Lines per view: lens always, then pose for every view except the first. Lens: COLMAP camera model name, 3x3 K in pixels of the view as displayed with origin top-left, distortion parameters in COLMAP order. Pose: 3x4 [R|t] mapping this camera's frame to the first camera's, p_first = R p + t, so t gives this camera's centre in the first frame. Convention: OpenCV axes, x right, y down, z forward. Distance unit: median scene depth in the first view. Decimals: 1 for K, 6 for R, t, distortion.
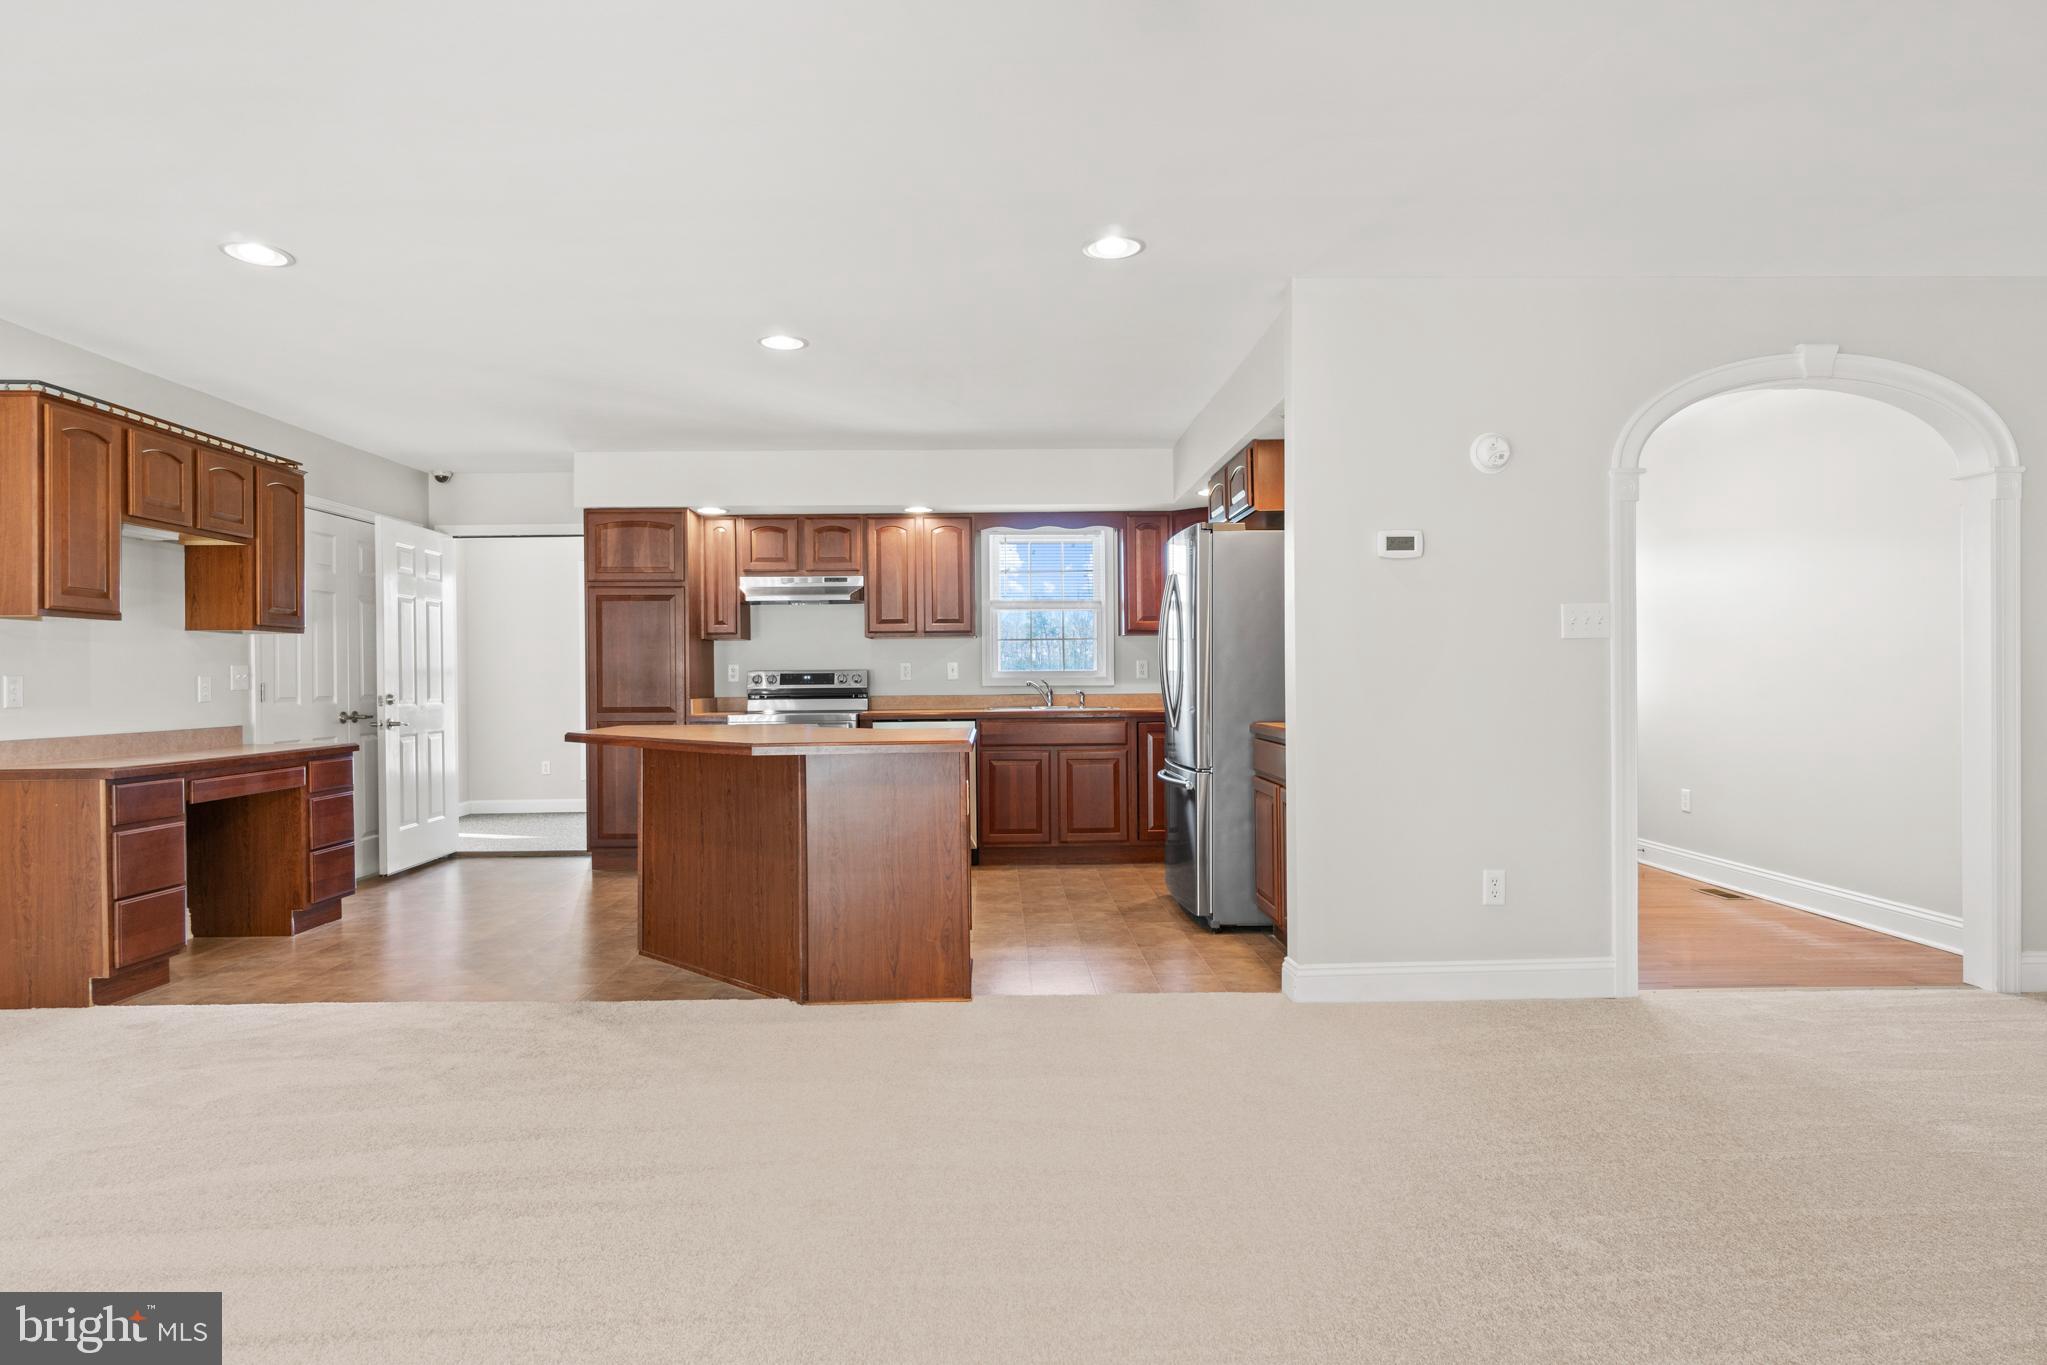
lens RADIAL K [[1127.1, 0, 1023.5], [0, 1127.1, 682.5], [0, 0, 1]] dist [-0.003104, -0.000555]
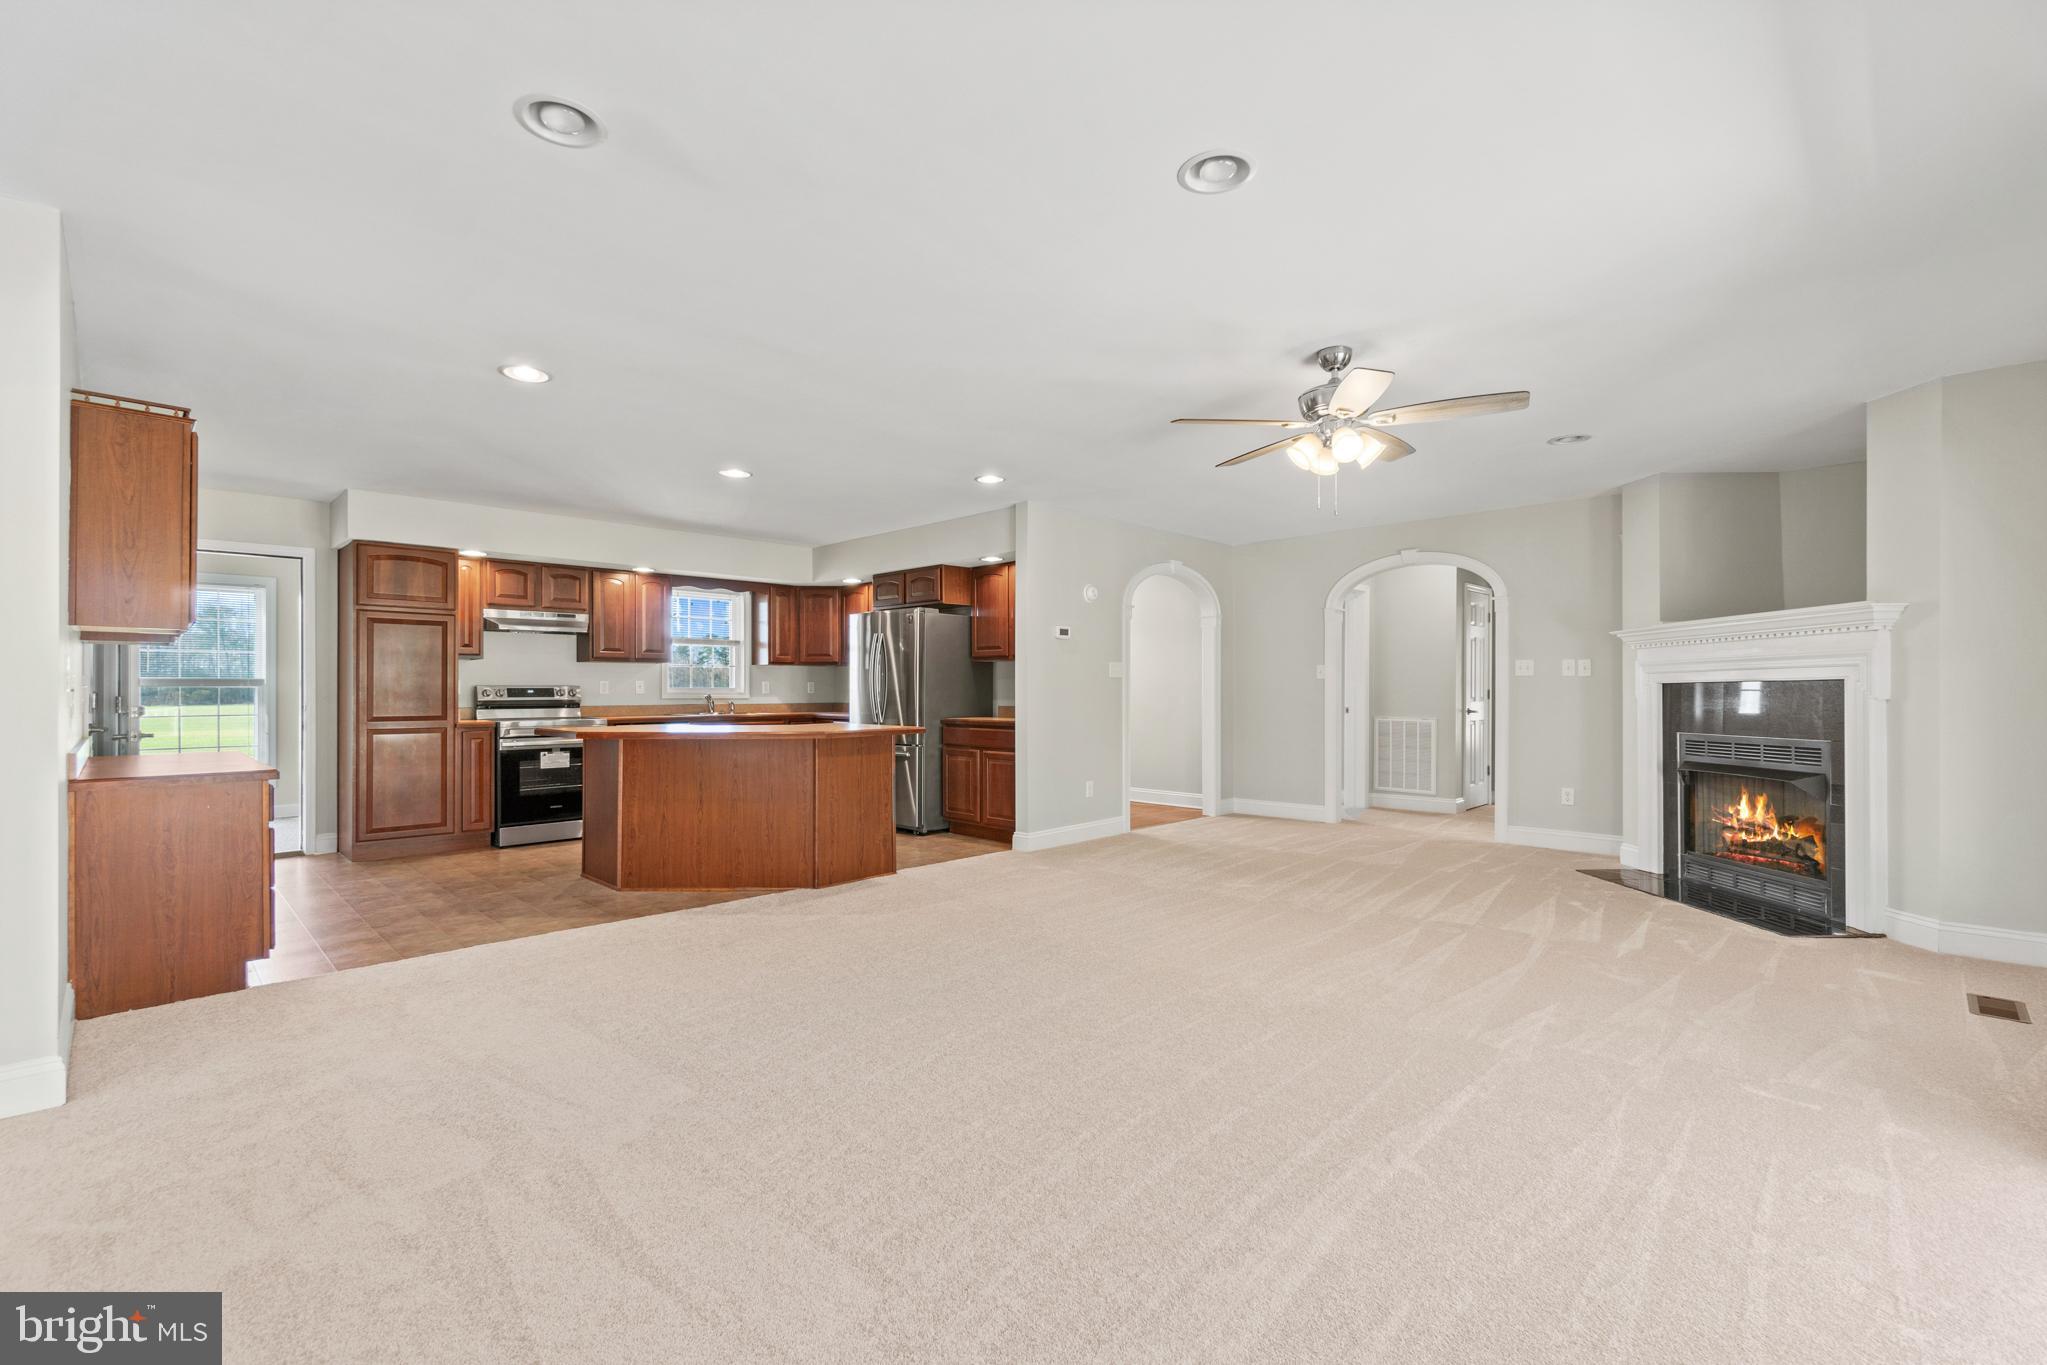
lens RADIAL K [[857.9, 0, 1015.0], [0, 857.9, 685.6], [0, 0, 1]] dist [-0.010598, -0.000026]
pose [[0.721115, 0.011381, 0.692722, -0.509360], [-0.002124, 0.999897, -0.014216, 0.001575], [-0.692812, 0.008780, 0.721065, -0.069306]]
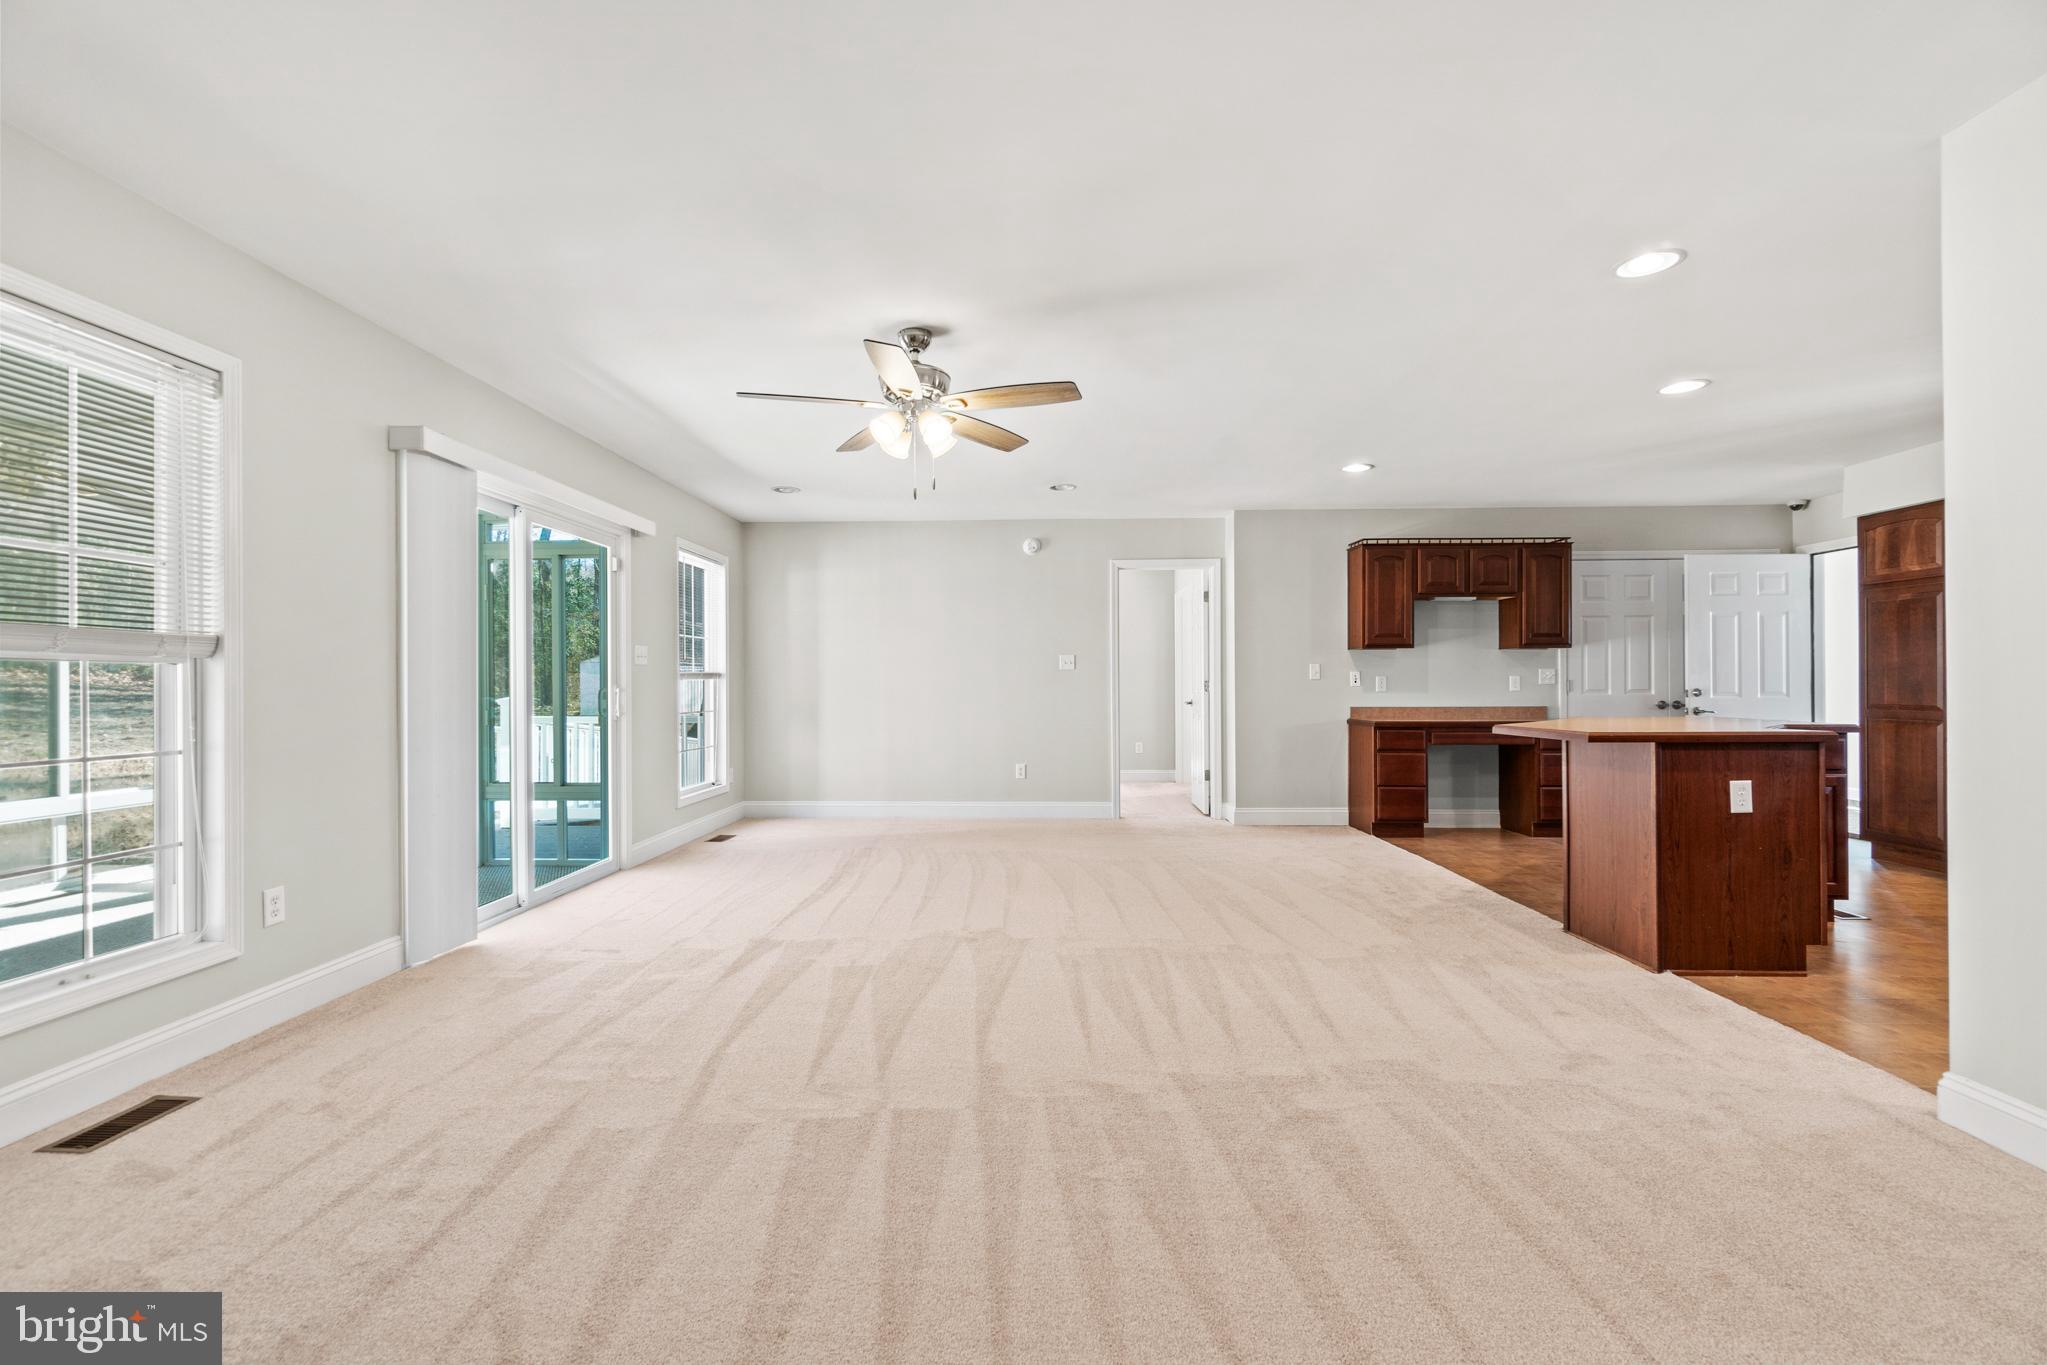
lens RADIAL K [[886.5, 0, 1011.3], [0, 886.5, 681.4], [0, 0, 1]] dist [0.000946, 0.000164]
pose [[-0.050952, 0.005988, -0.998683, 0.500412], [0.000073, 0.999982, 0.005992, -0.004020], [0.998701, 0.000233, -0.050951, 0.246287]]
